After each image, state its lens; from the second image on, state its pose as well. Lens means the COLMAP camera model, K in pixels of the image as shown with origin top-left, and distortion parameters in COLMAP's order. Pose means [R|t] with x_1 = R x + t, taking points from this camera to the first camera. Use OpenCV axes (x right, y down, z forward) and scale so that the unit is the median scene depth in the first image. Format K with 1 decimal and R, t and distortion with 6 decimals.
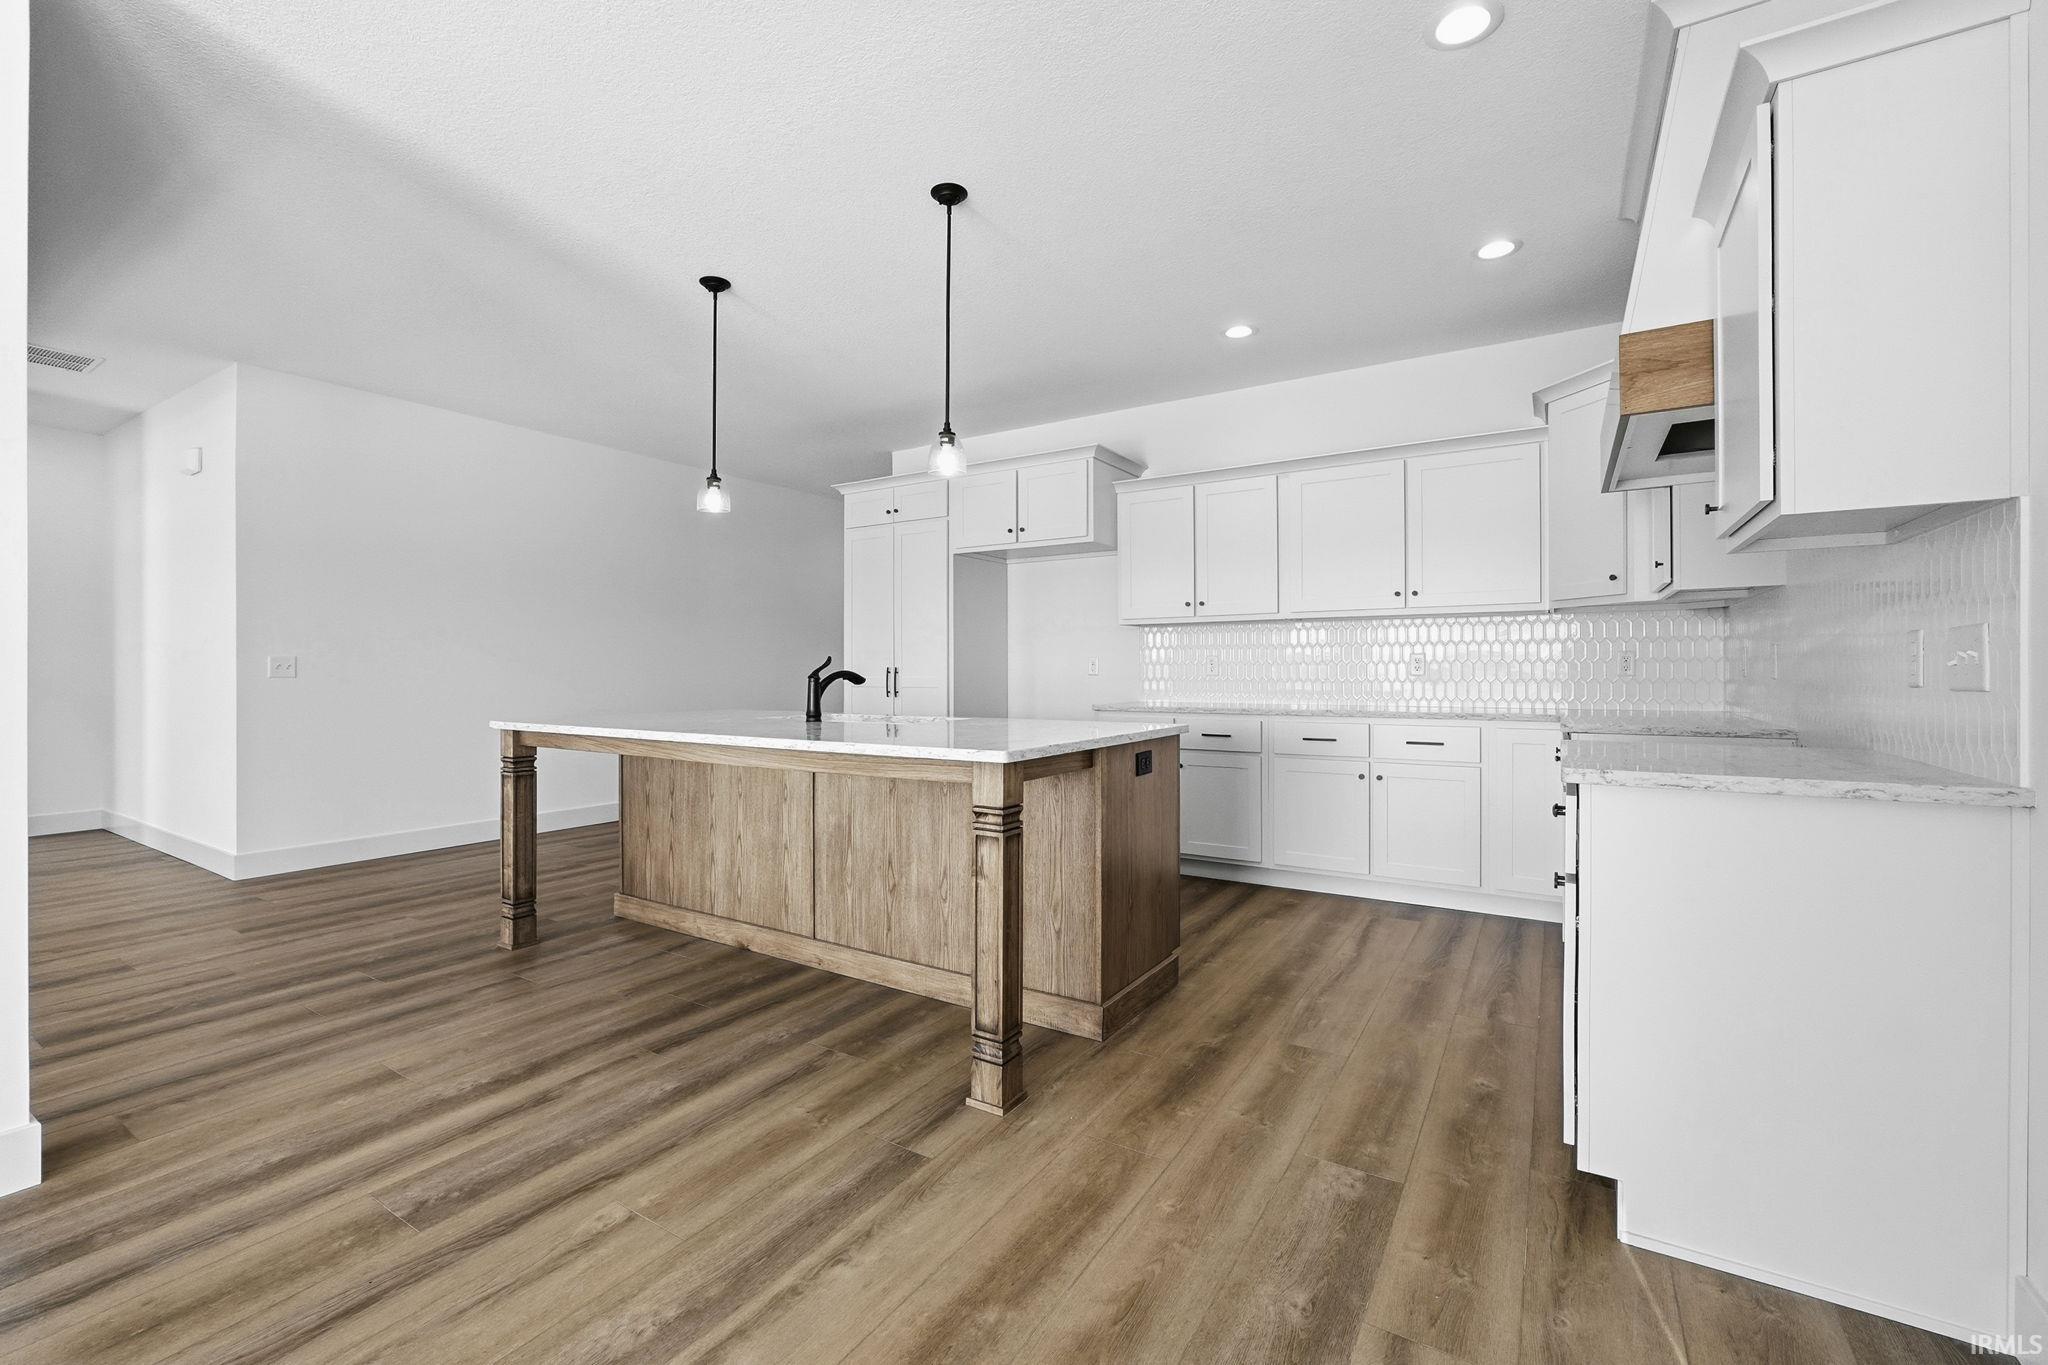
lens RADIAL K [[857.6, 0, 1009.7], [0, 857.6, 672.8], [0, 0, 1]] dist [-0.019490, 0.004063]
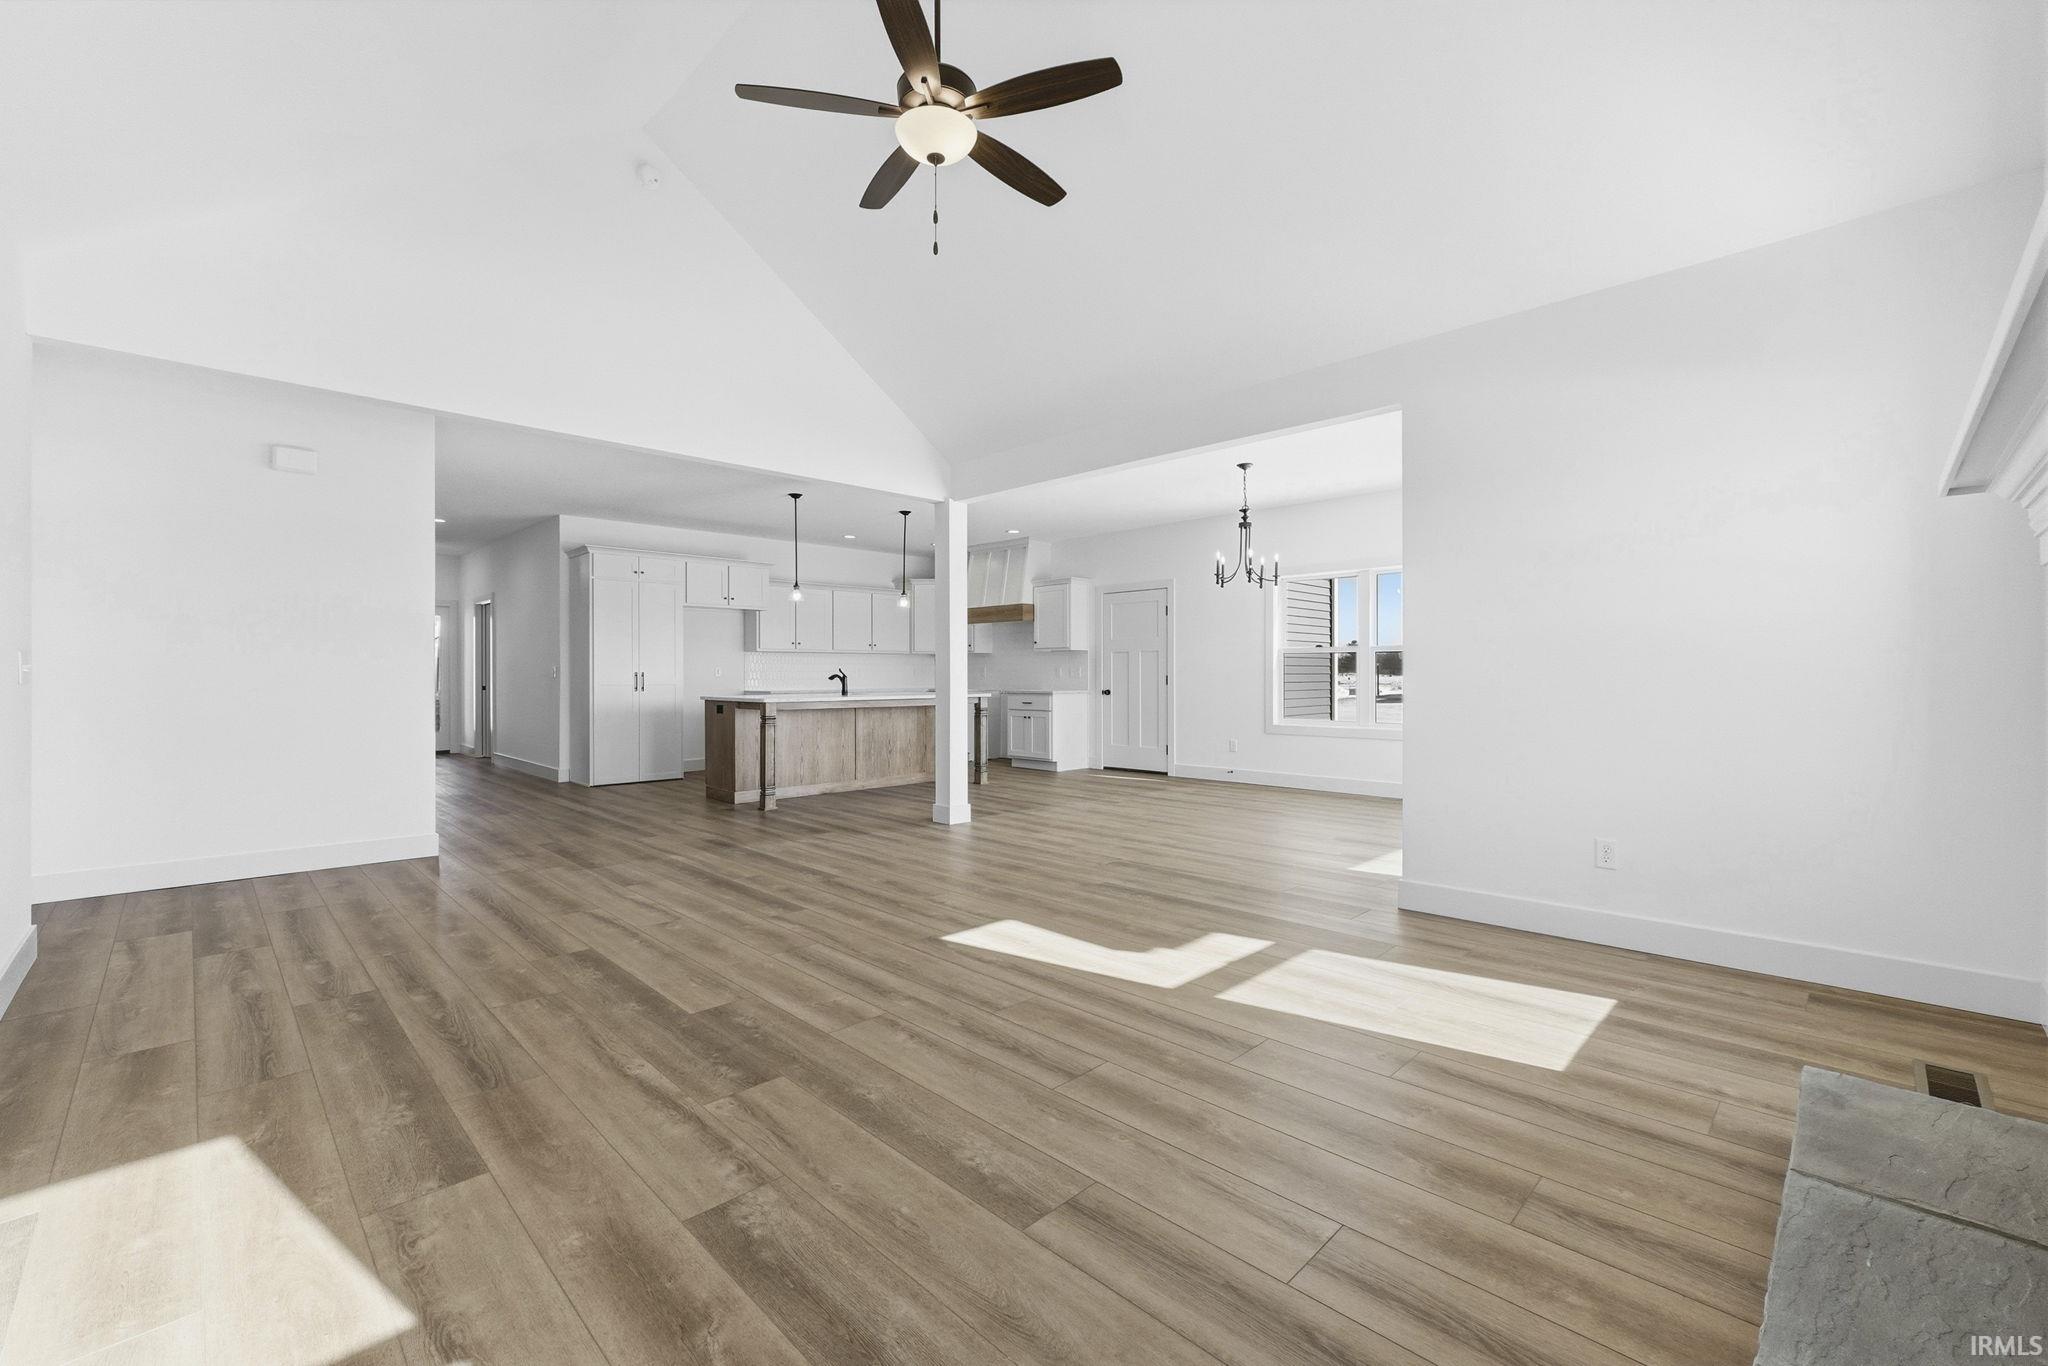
lens RADIAL K [[857.6, 0, 1036.1], [0, 857.6, 674.3], [0, 0, 1]] dist [-0.019490, 0.004063]
pose [[0.207652, 0.003076, 0.978198, -2.588699], [0.003479, 0.999986, -0.003883, 0.010555], [-0.978197, 0.004209, 0.207638, -0.050017]]
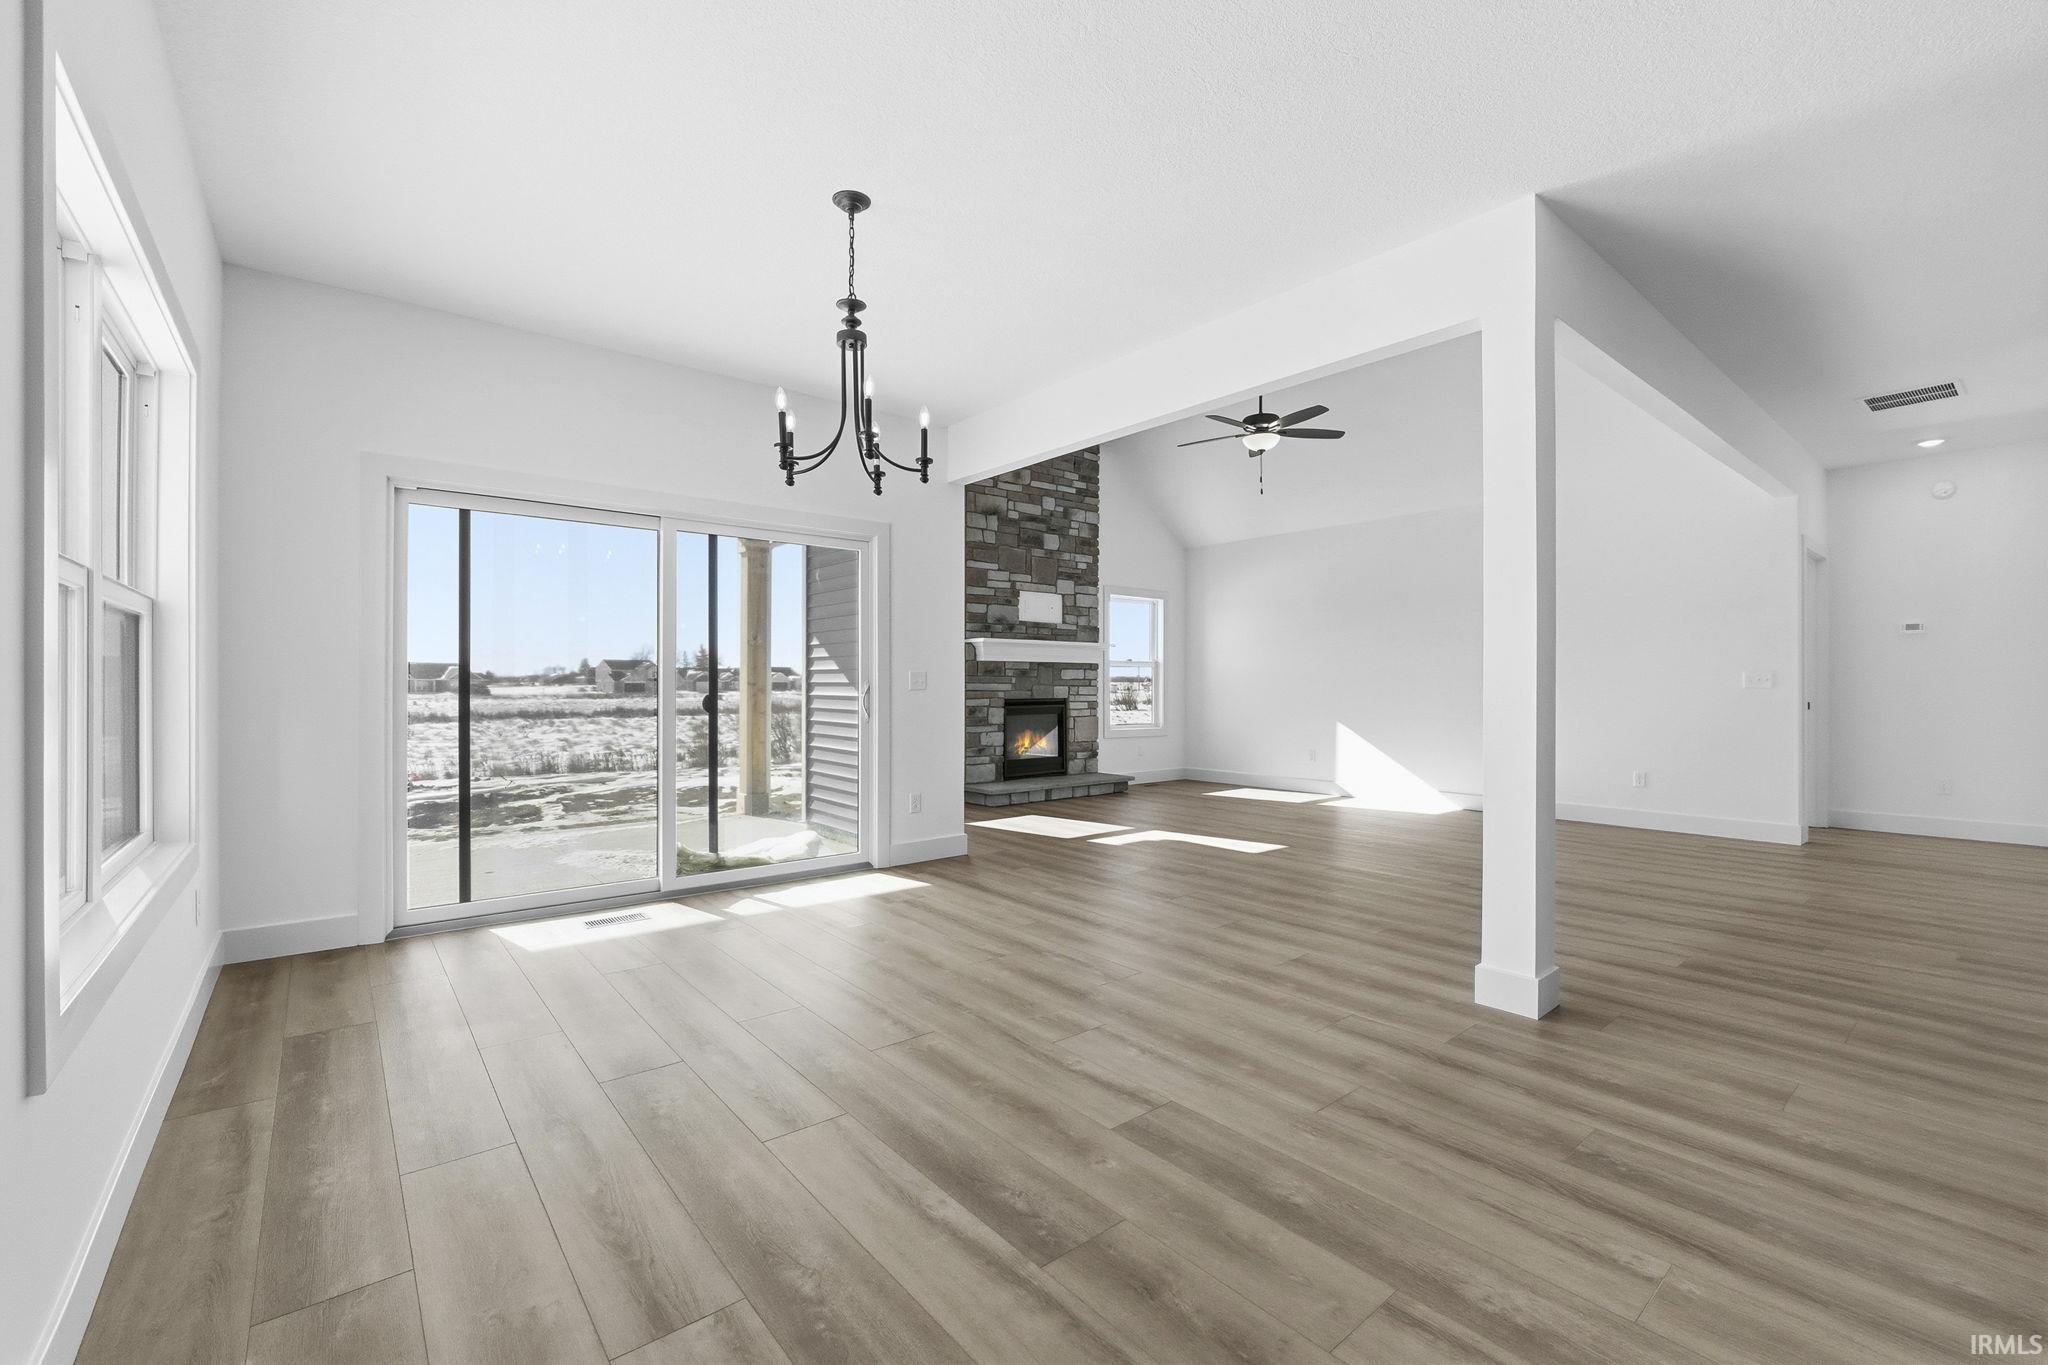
lens RADIAL K [[857.6, 0, 1032.3], [0, 857.6, 682.6], [0, 0, 1]] dist [-0.019490, 0.004063]
pose [[-0.303240, 0.002414, -0.952911, 0.327902], [-0.003628, 0.999987, 0.003688, -0.000888], [0.952907, 0.004575, -0.303227, 0.336461]]
